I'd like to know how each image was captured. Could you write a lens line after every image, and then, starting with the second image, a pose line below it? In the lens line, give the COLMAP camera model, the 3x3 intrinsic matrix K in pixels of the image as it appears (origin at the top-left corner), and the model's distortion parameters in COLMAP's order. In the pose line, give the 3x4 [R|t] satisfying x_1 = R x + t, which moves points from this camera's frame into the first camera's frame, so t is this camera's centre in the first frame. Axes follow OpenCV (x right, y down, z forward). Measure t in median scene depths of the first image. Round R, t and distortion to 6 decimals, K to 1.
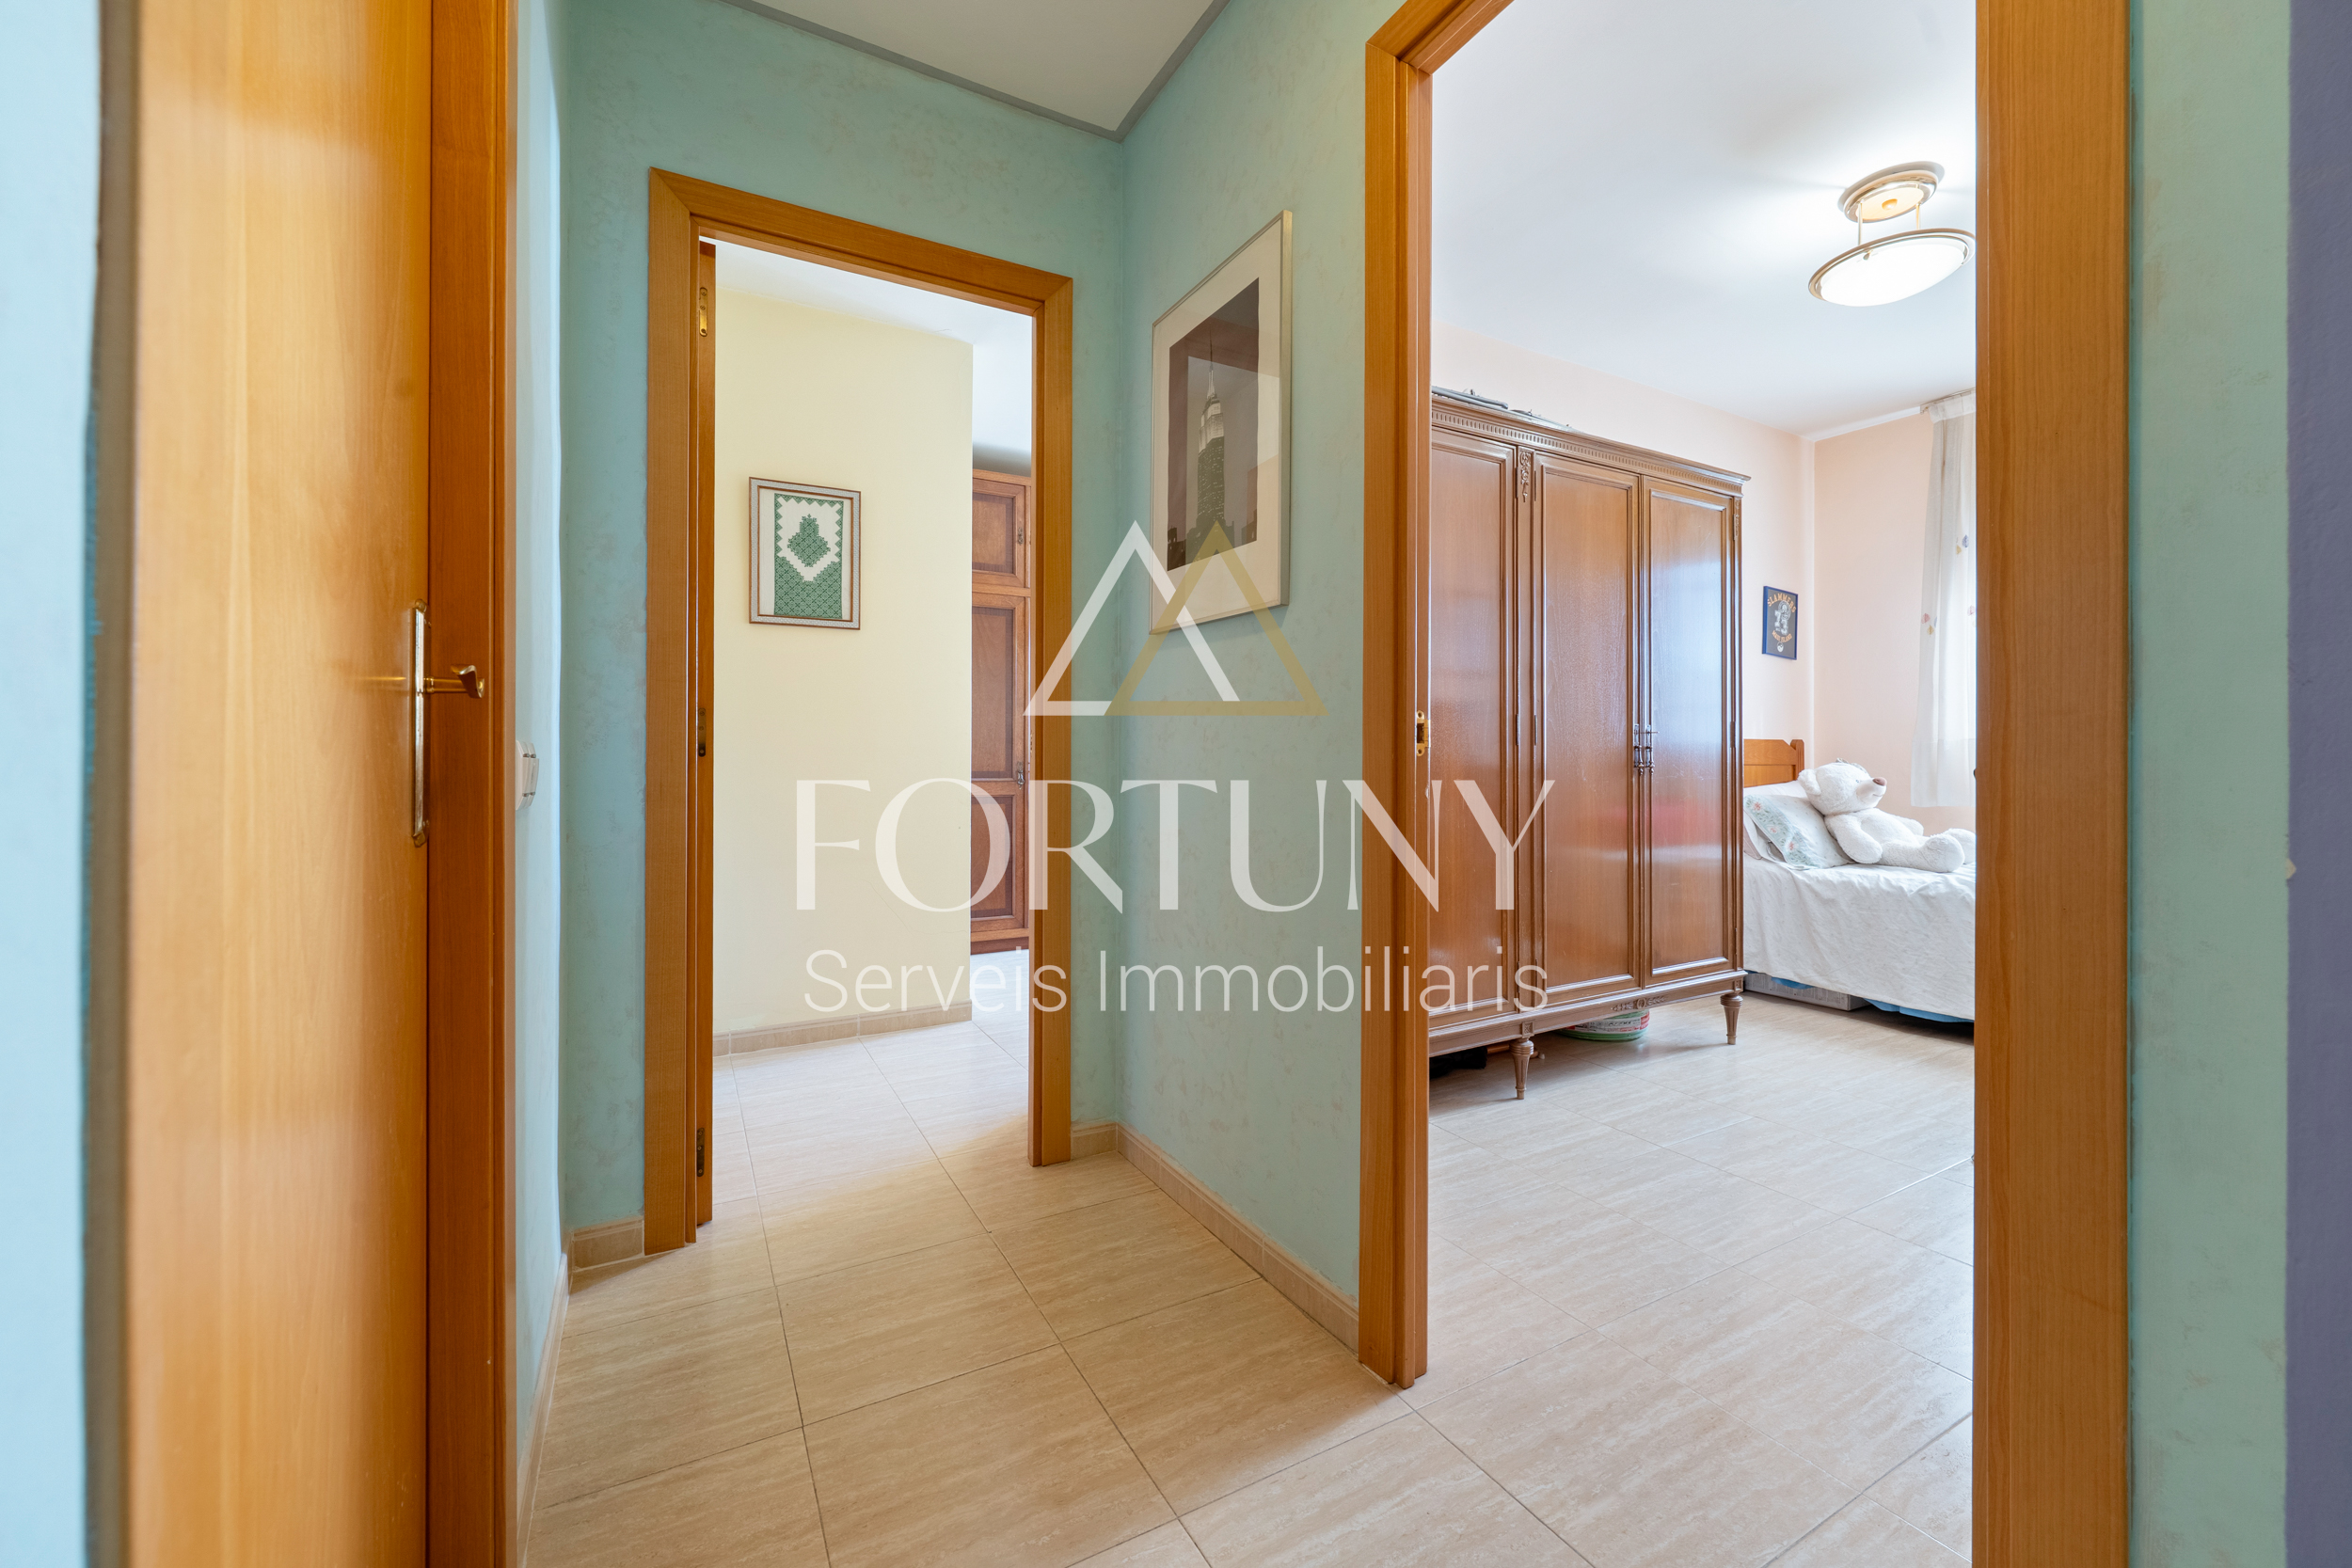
lens RADIAL K [[934.6, 0, 1169.1], [0, 934.6, 769.4], [0, 0, 1]] dist [0.000109, -0.000677]
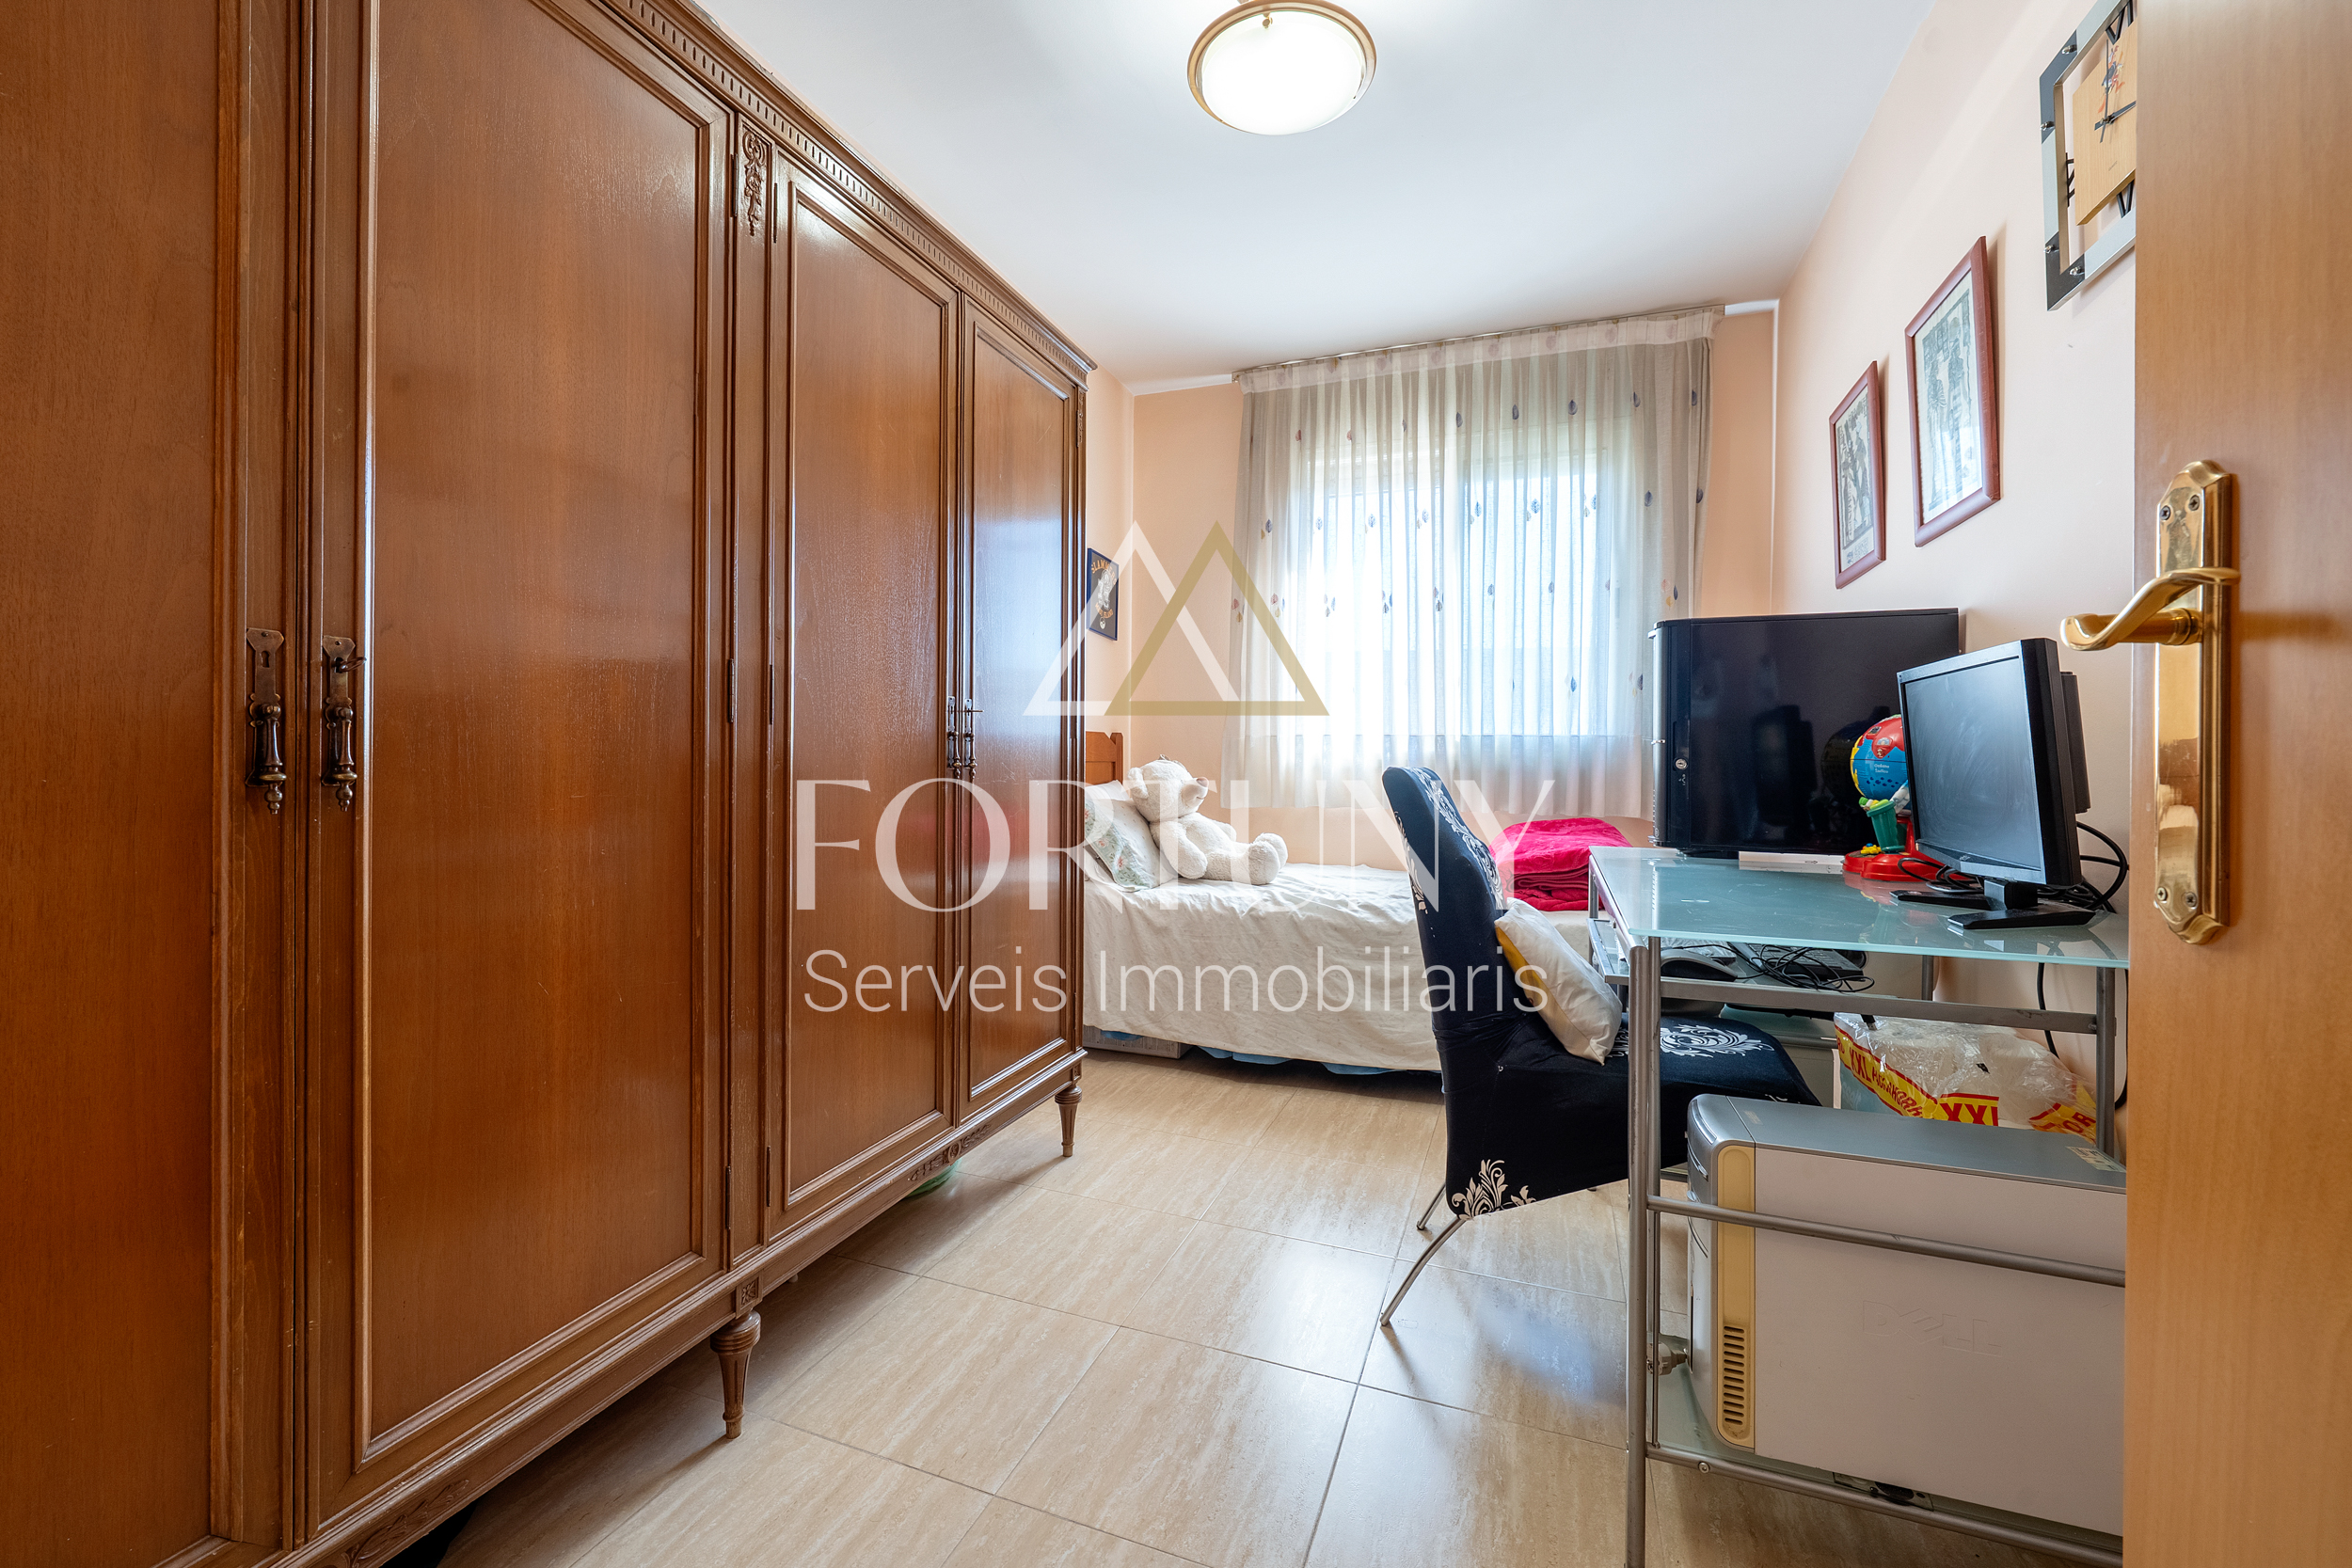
lens RADIAL K [[974.8, 0, 1137.7], [0, 974.8, 749.9], [0, 0, 1]] dist [0.003985, -0.000102]
pose [[0.790533, 0.013015, 0.612281, 0.177100], [-0.005802, 0.999888, -0.013764, -0.004718], [-0.612392, 0.007328, 0.790520, 0.361915]]
